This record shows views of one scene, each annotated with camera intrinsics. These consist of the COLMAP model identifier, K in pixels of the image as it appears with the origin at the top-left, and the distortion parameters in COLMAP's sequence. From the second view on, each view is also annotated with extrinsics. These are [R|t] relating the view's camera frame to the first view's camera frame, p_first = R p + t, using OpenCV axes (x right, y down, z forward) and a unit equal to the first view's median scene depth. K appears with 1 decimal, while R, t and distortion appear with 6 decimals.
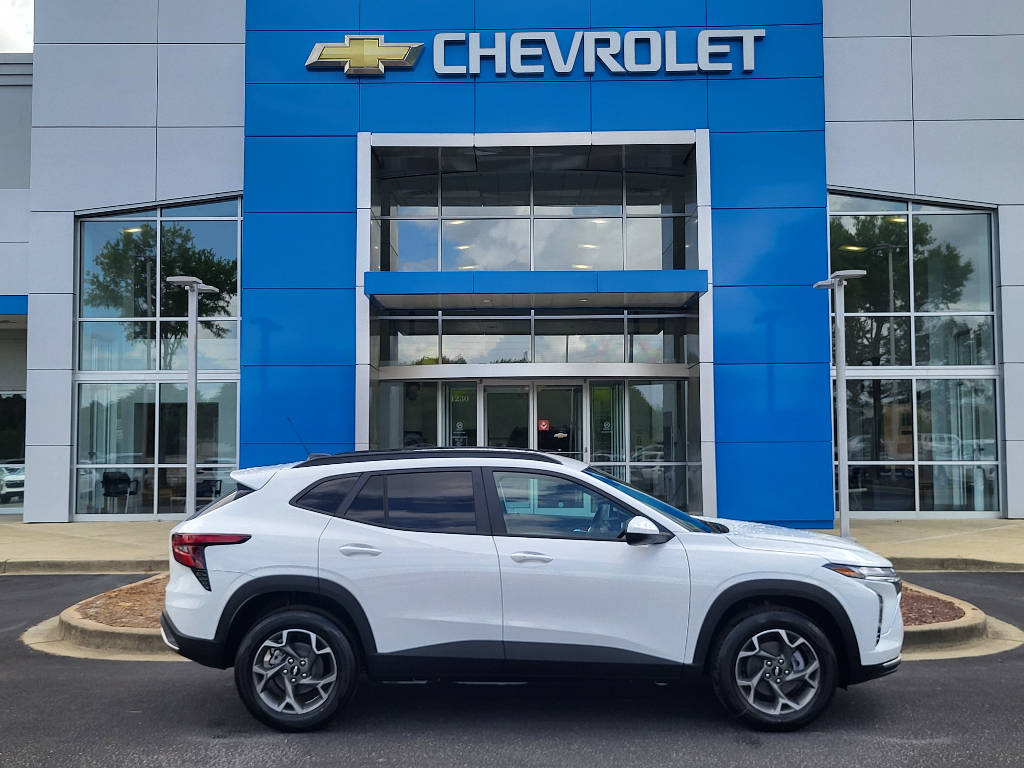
lens RADIAL K [[1204.7, 0, 496.6], [0, 1204.7, 380.7], [0, 0, 1]] dist [0.028150, 0.020842]
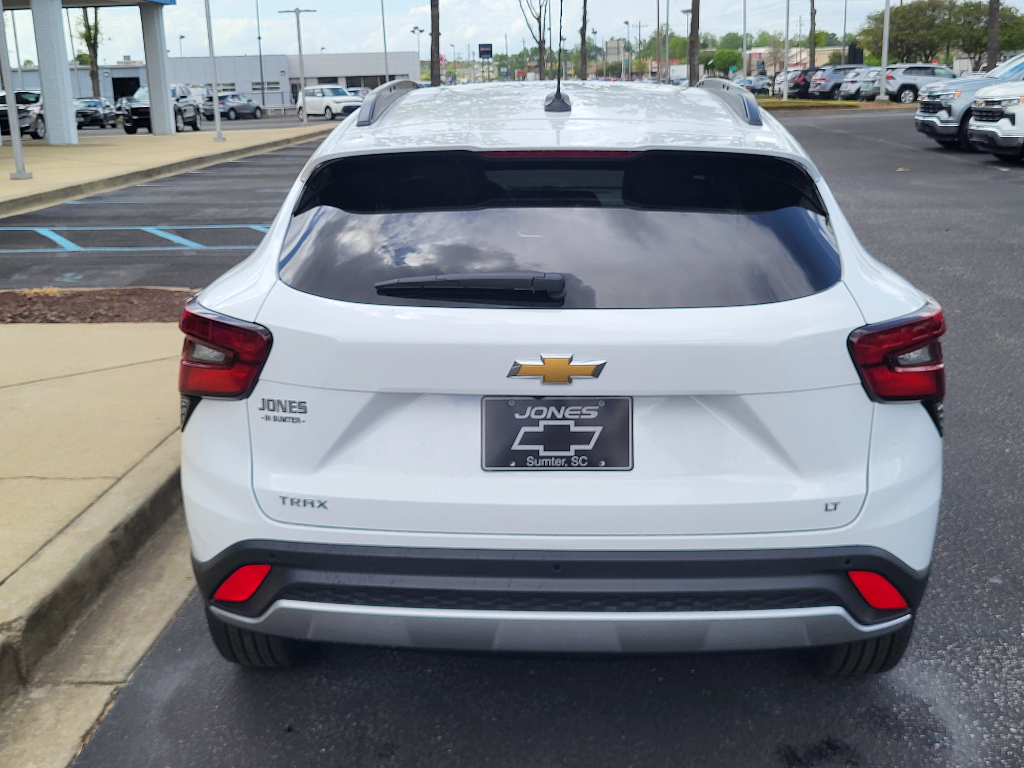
lens RADIAL K [[1204.7, 0, 496.6], [0, 1204.7, 380.7], [0, 0, 1]] dist [0.028150, 0.020842]
pose [[0.036549, -0.243585, 0.969191, -0.623289], [-0.026874, 0.969248, 0.244613, 0.060315], [-0.998970, -0.034986, 0.028879, 1.124286]]
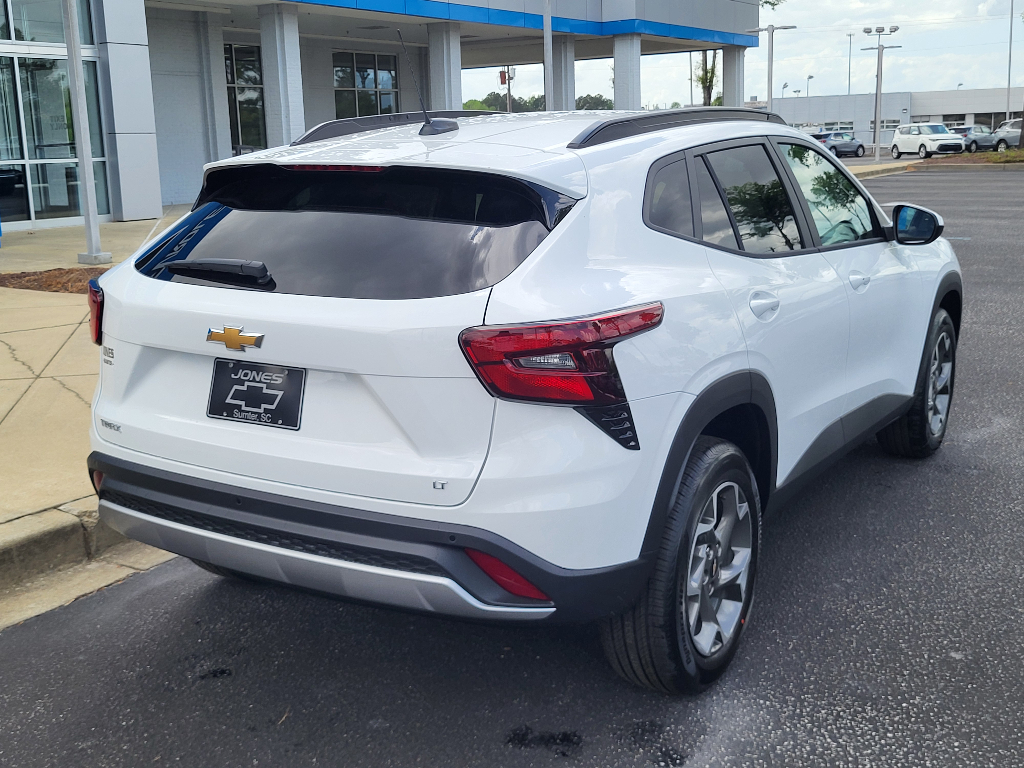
lens RADIAL K [[1204.7, 0, 496.6], [0, 1204.7, 380.7], [0, 0, 1]] dist [0.028150, 0.020842]
pose [[0.530011, -0.182080, 0.828212, -0.595508], [-0.019642, 0.973778, 0.226652, 0.057132], [-0.847764, -0.136396, 0.512536, 0.821350]]
